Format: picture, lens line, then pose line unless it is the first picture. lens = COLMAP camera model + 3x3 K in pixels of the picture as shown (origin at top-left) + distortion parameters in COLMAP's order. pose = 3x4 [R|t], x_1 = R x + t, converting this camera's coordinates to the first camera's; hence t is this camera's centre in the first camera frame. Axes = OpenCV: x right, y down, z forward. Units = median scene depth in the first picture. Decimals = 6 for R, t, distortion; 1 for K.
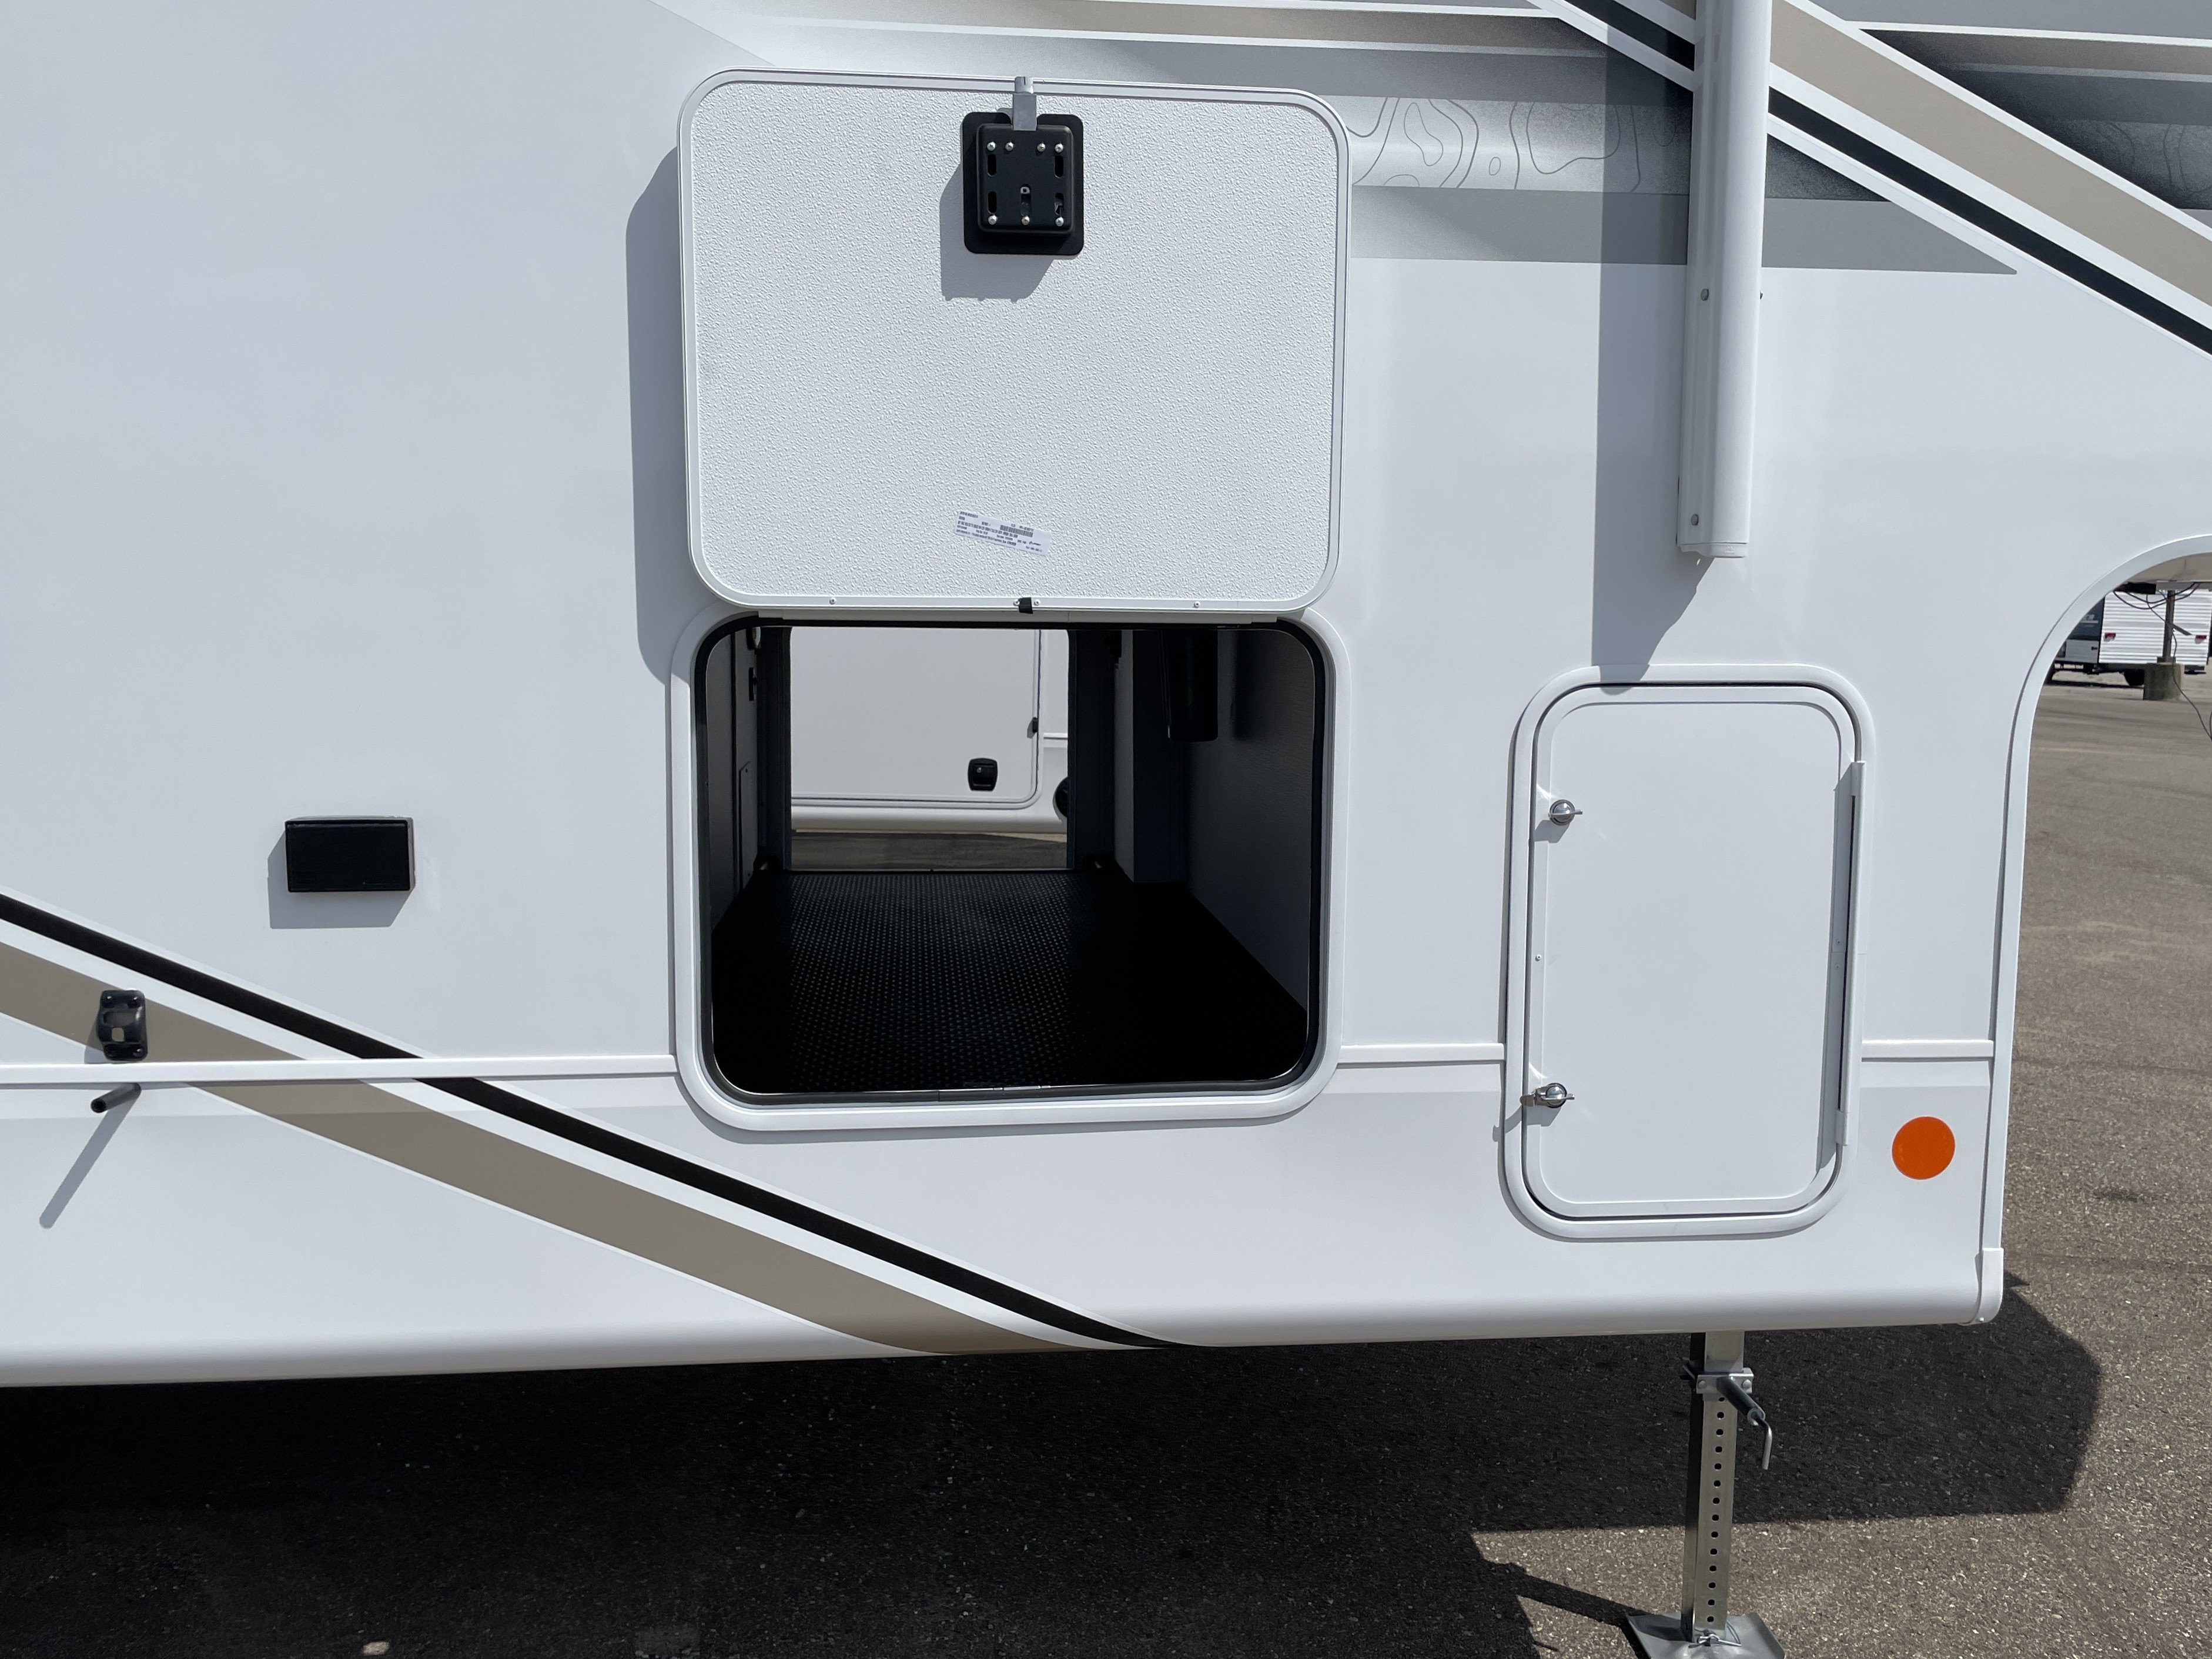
lens RADIAL K [[1785.4, 0, 1106.0], [0, 1785.4, 829.5], [0, 0, 1]] dist [0.055618, -0.003161]
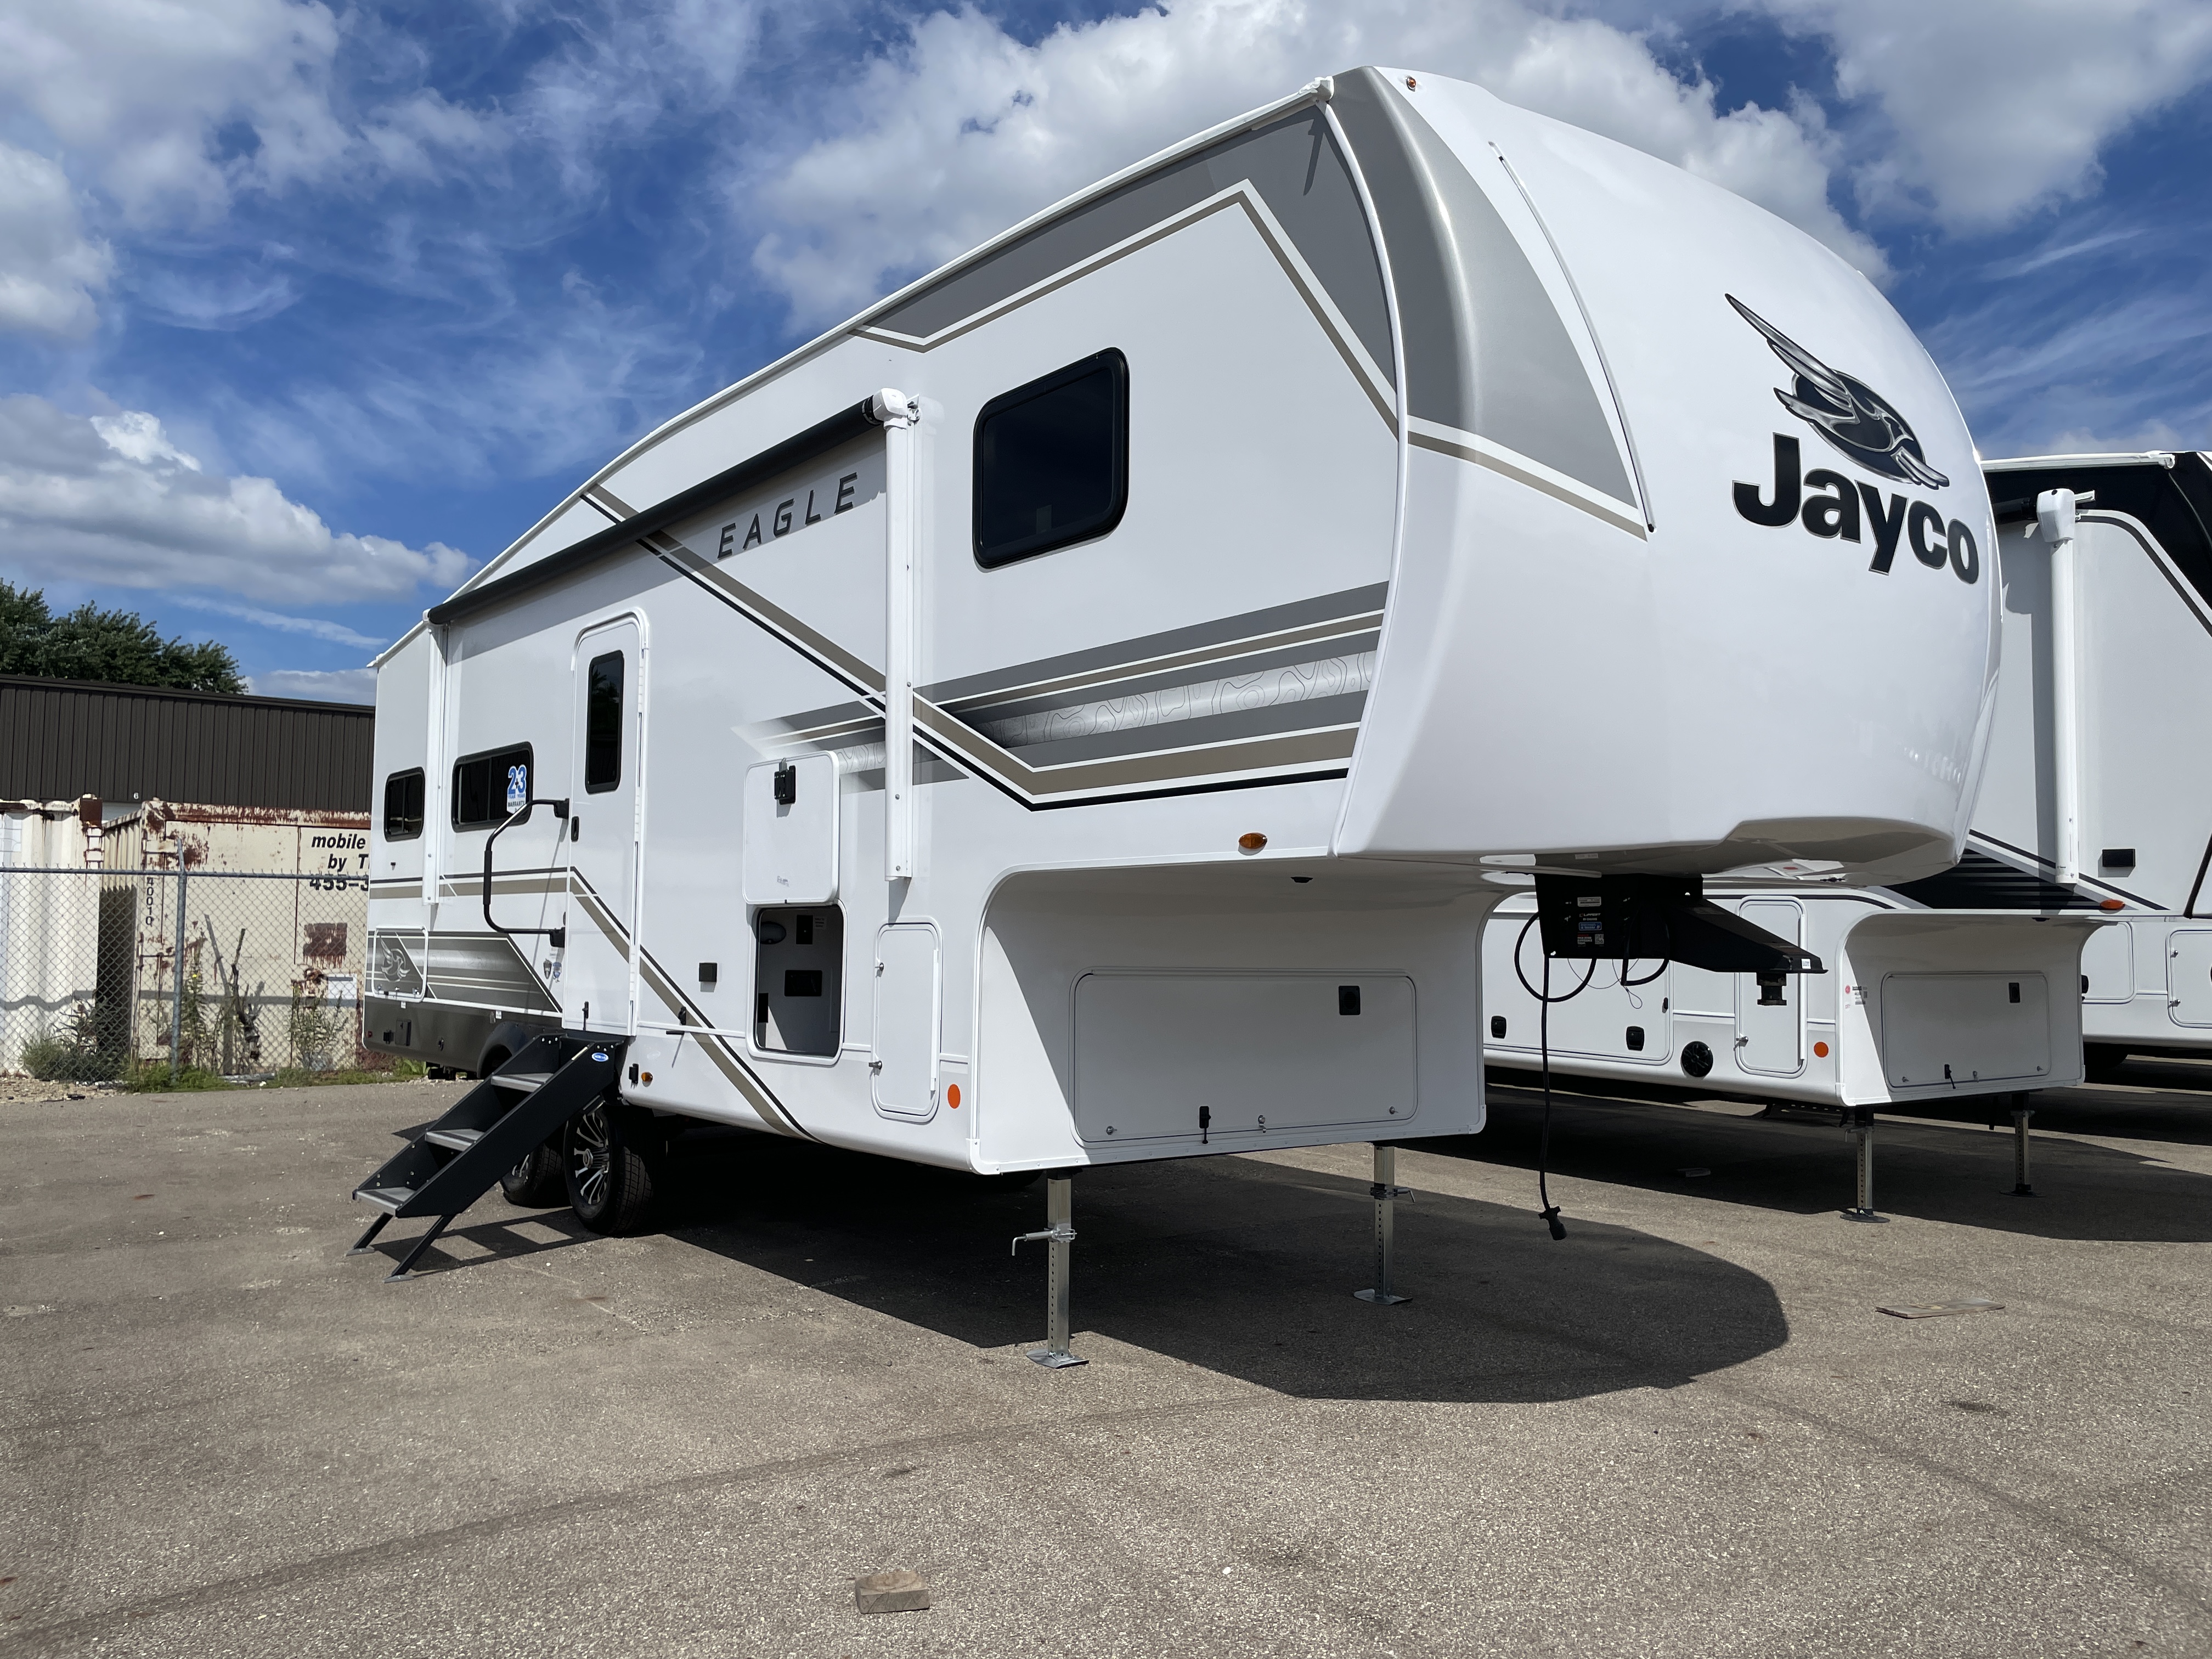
lens RADIAL K [[1690.5, 0, 1100.9], [0, 1690.5, 846.4], [0, 0, 1]] dist [0.042698, -0.000719]
pose [[0.522272, -0.055712, -0.850957, 2.849964], [-0.103759, 0.986299, -0.128255, 0.115732], [0.846443, 0.155279, 0.509336, -0.148621]]
